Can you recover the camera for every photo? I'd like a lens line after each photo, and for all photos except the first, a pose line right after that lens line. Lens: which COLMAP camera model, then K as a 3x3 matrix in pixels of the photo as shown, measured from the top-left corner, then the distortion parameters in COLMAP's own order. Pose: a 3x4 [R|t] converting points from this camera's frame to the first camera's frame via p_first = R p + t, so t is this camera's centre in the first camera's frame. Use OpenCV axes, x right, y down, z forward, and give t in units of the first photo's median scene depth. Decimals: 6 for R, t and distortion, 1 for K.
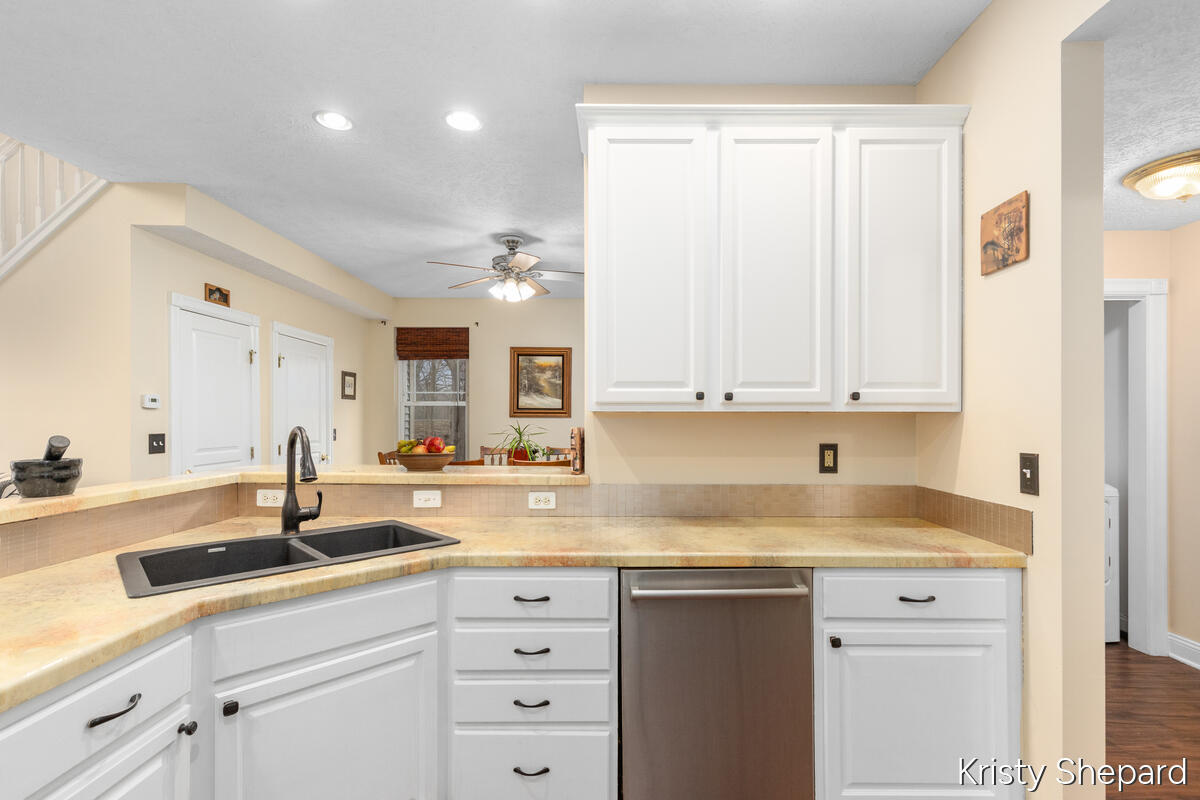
lens RADIAL K [[552.9, 0, 623.3], [0, 552.9, 419.4], [0, 0, 1]] dist [0.004553, -0.001285]
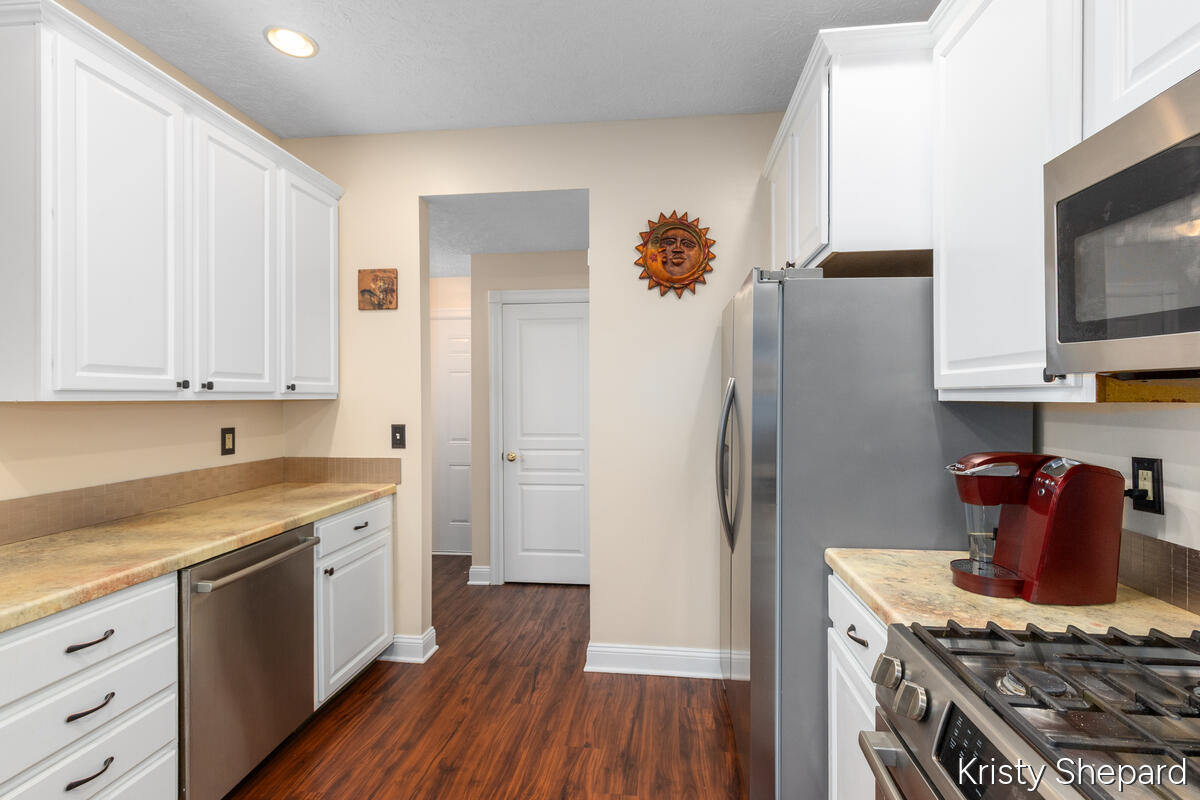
lens RADIAL K [[552.9, 0, 602.2], [0, 552.9, 398.5], [0, 0, 1]] dist [0.004553, -0.001285]
pose [[0.111556, -0.005089, 0.993745, -0.833394], [0.003979, 0.999981, 0.004674, -0.021727], [-0.993750, 0.003433, 0.111574, 0.180415]]
